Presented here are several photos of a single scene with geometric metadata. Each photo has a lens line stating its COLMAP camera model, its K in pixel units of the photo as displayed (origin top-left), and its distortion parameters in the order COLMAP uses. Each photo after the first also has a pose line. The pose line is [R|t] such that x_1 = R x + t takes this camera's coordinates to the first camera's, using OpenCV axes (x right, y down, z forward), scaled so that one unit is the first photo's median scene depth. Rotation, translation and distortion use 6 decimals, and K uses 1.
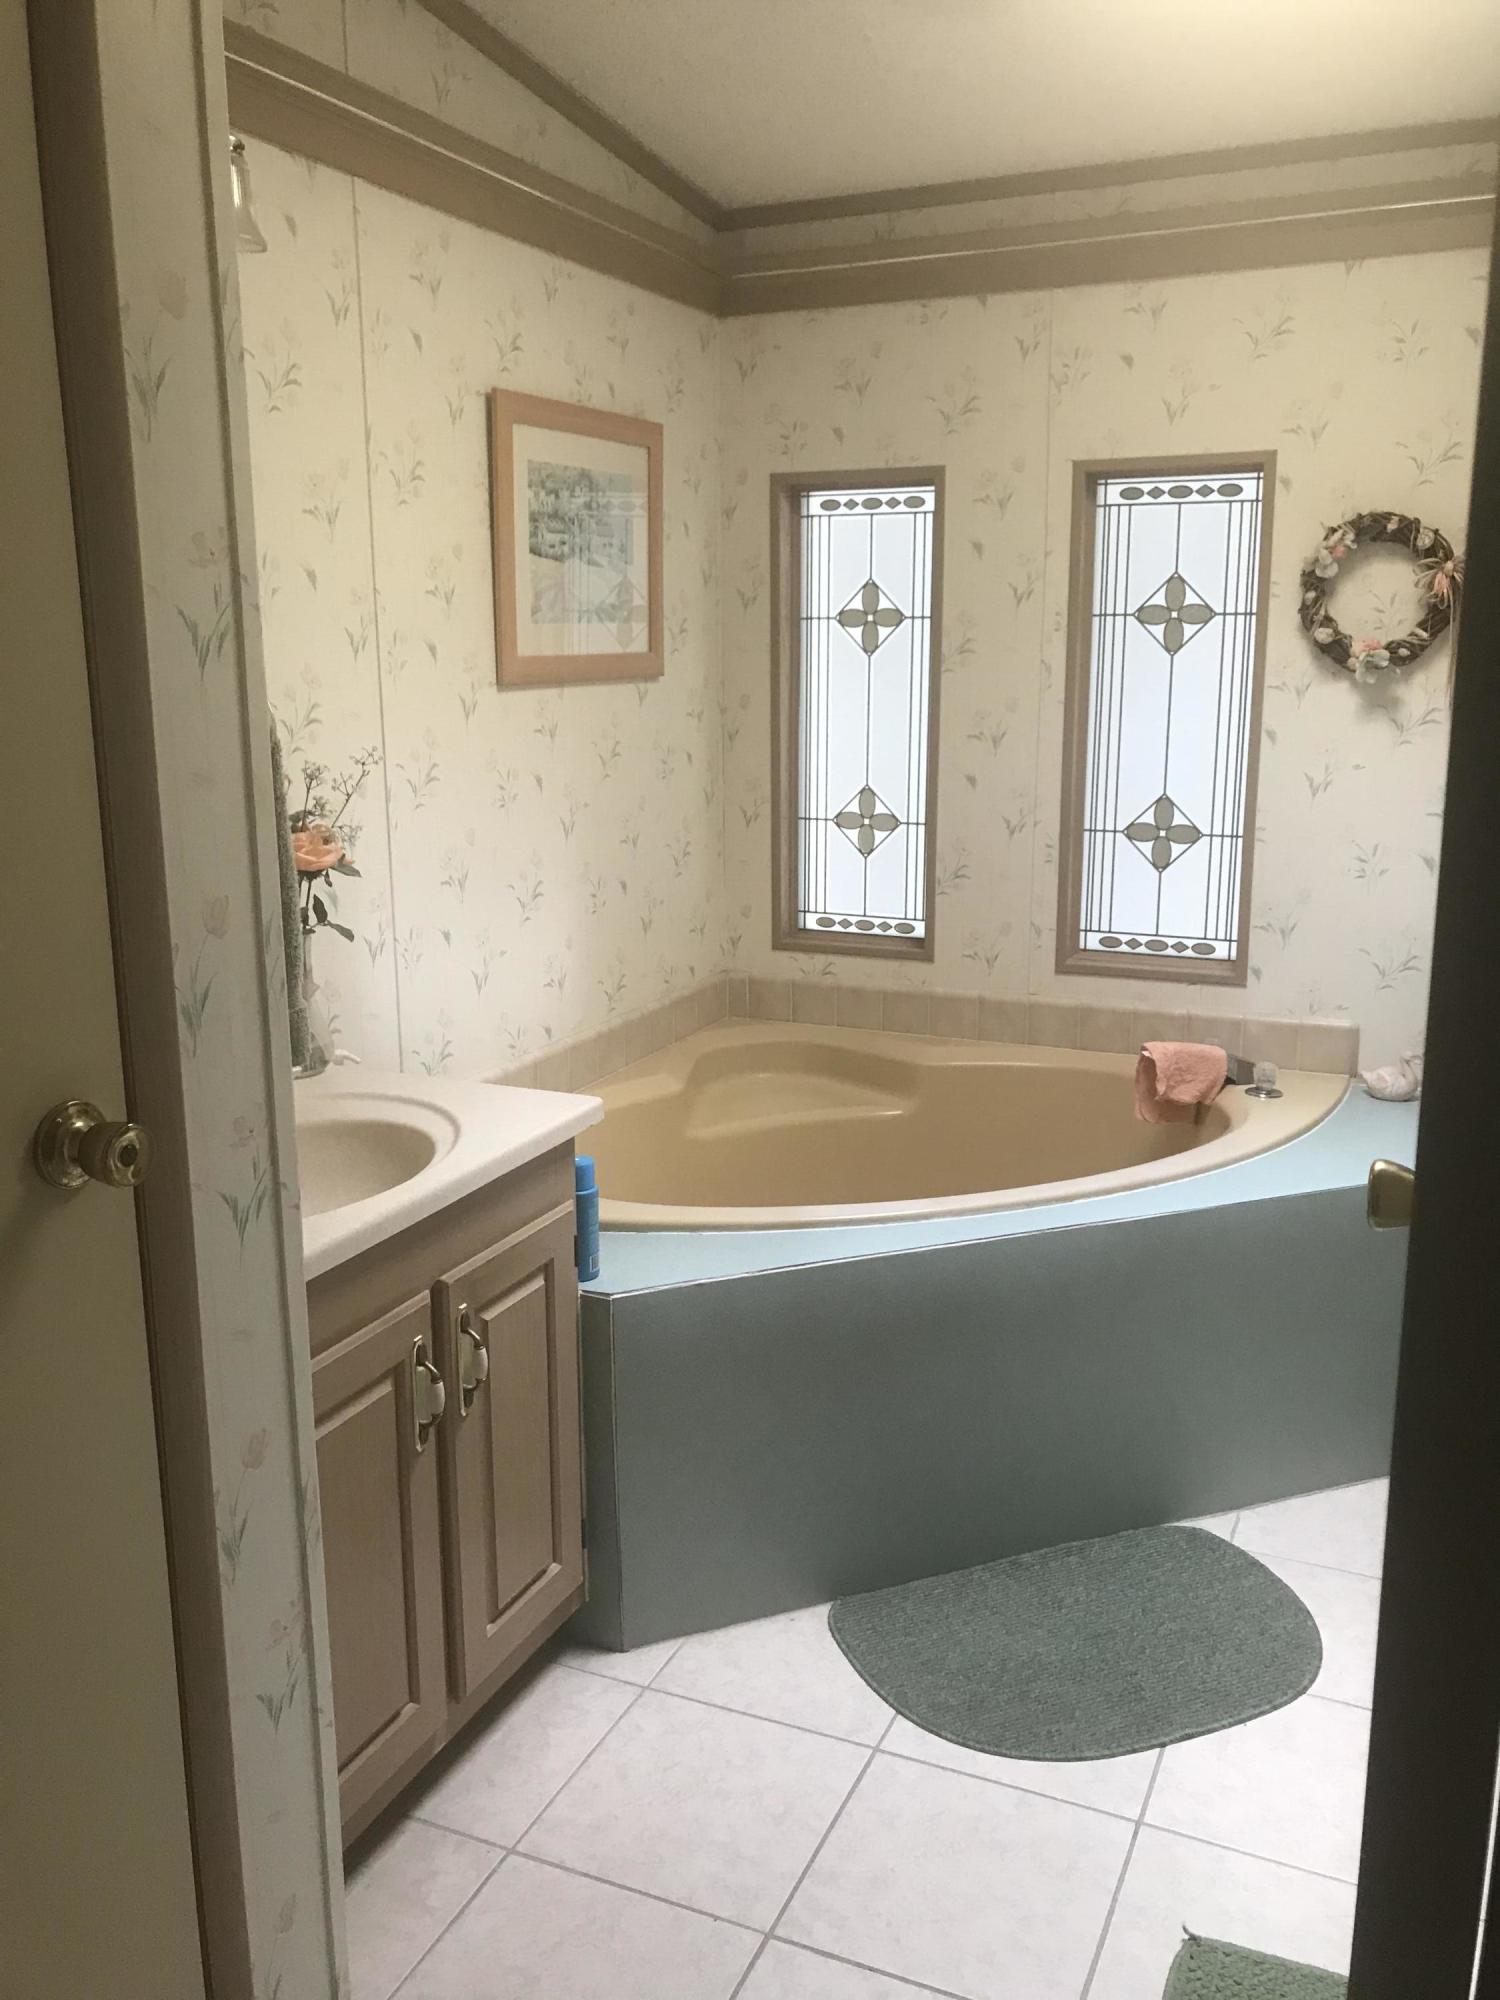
lens RADIAL K [[1628.2, 0, 753.2], [0, 1628.2, 1001.5], [0, 0, 1]] dist [-0.033515, 0.001711]
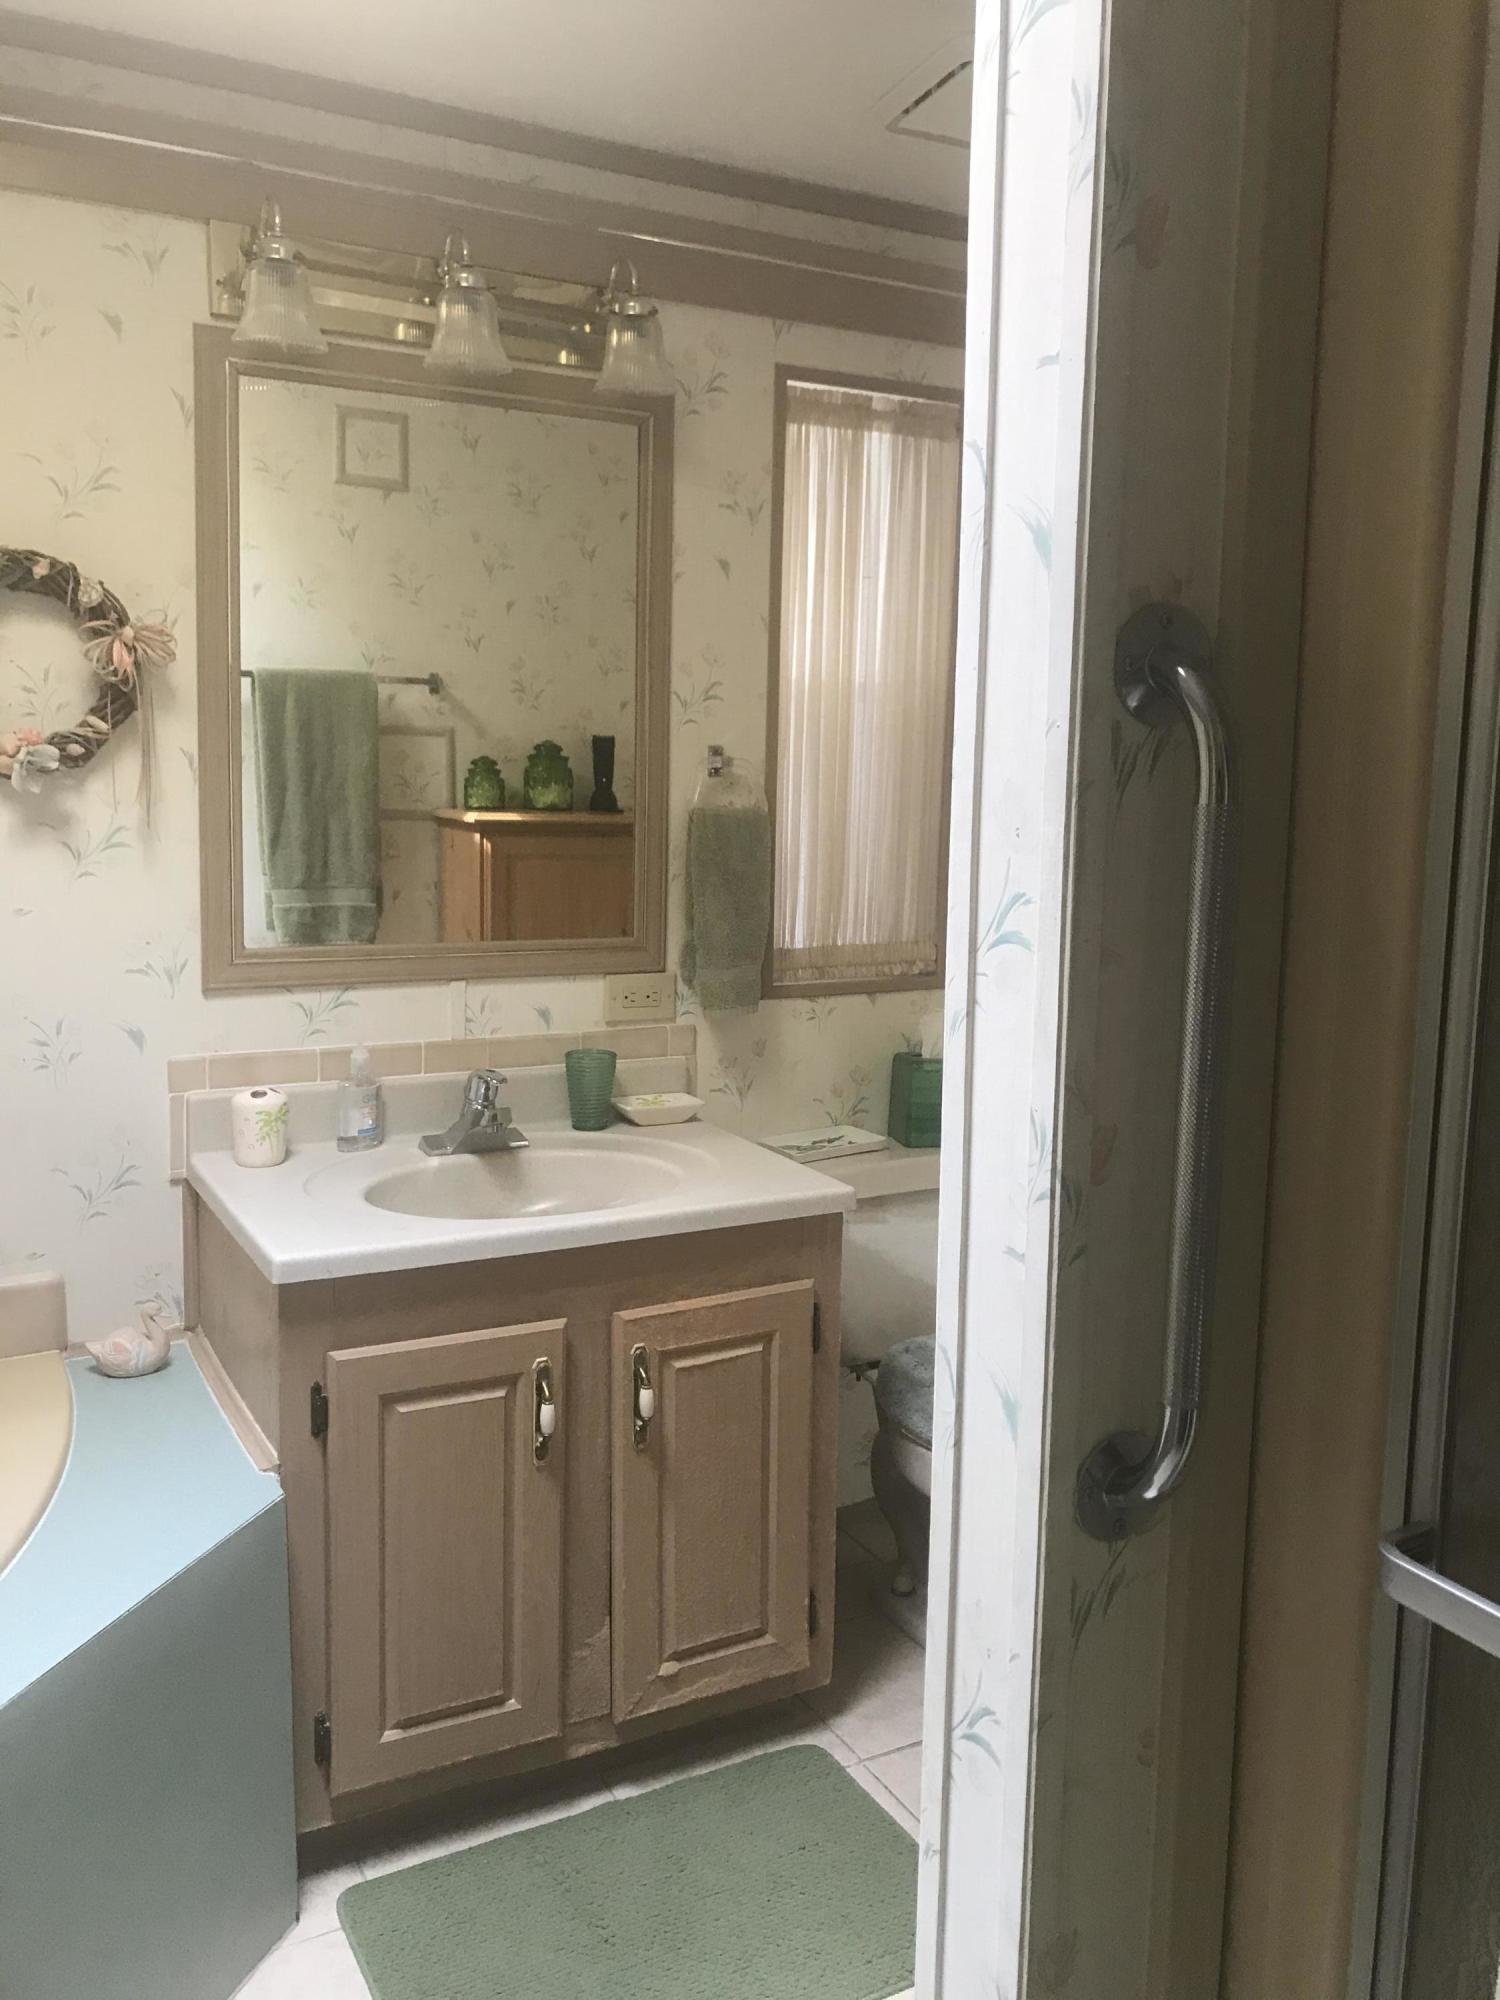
lens RADIAL K [[1628.2, 0, 752.7], [0, 1628.2, 982.9], [0, 0, 1]] dist [-0.033515, 0.001711]
pose [[0.583999, -0.086511, 0.807132, -0.005474], [0.144169, 0.989552, 0.001751, -0.073319], [-0.798850, 0.115341, 0.590369, 0.357006]]
